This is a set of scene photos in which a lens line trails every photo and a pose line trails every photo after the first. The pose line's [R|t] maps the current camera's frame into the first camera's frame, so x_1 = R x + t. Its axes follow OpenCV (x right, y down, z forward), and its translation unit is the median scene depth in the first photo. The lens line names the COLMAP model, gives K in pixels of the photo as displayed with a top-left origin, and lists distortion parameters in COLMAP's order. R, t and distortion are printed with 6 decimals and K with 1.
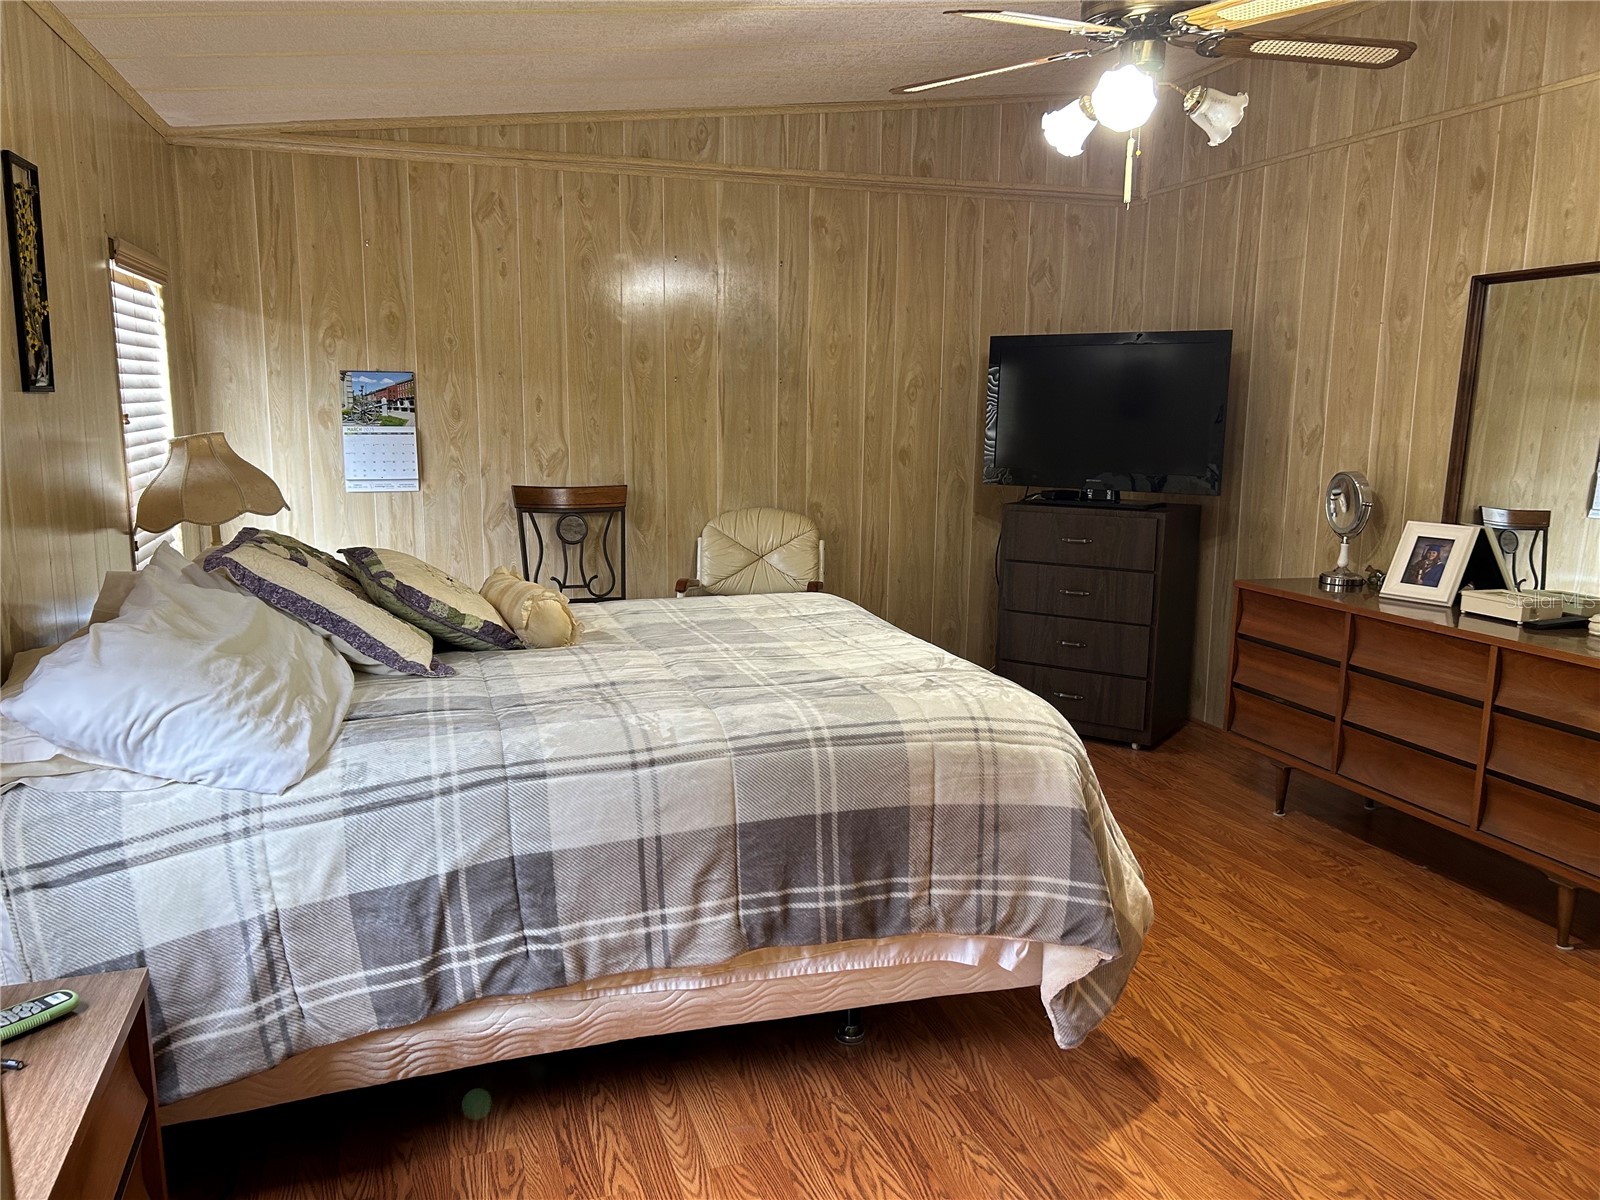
lens RADIAL K [[1201.3, 0, 803.7], [0, 1201.3, 603.1], [0, 0, 1]] dist [0.057554, -0.065859]
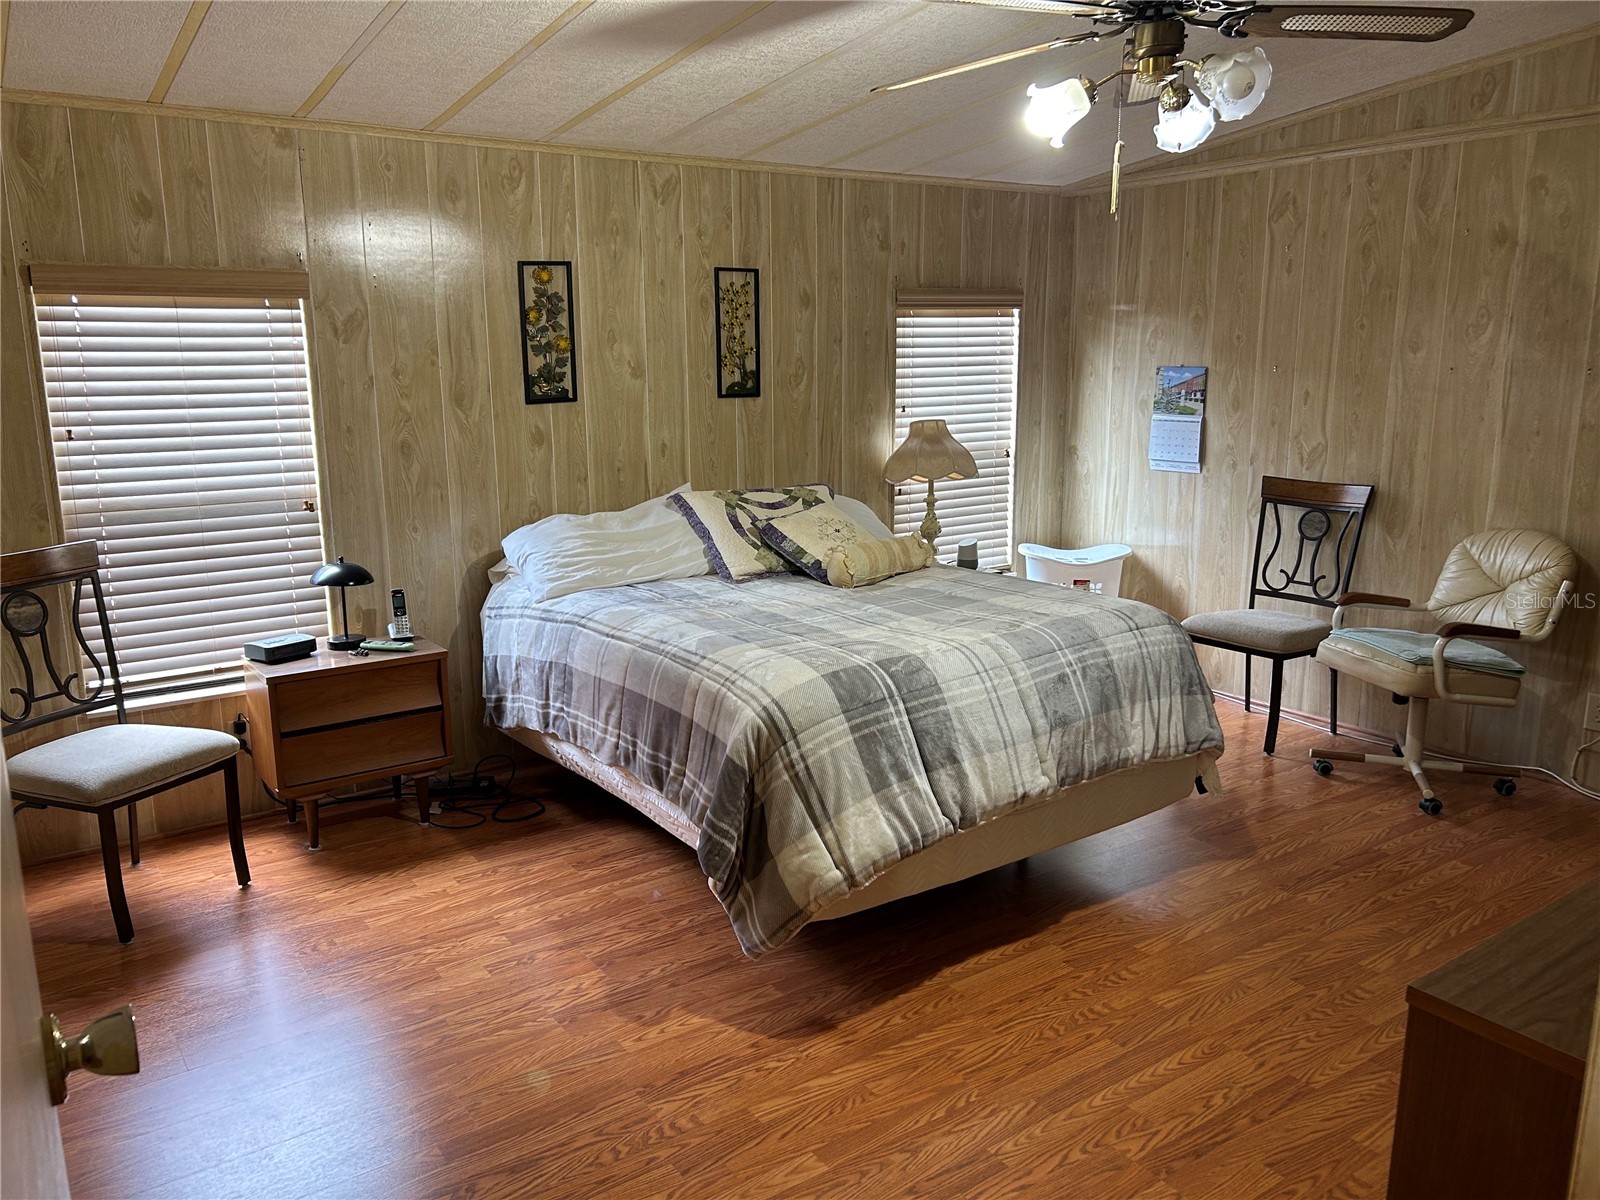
lens RADIAL K [[1201.3, 0, 799.5], [0, 1201.3, 603.1], [0, 0, 1]] dist [0.057554, -0.065859]
pose [[0.302434, 0.185861, -0.934874, 0.642341], [-0.151670, 0.977692, 0.145308, -0.082249], [0.941026, 0.097846, 0.323876, 0.302598]]
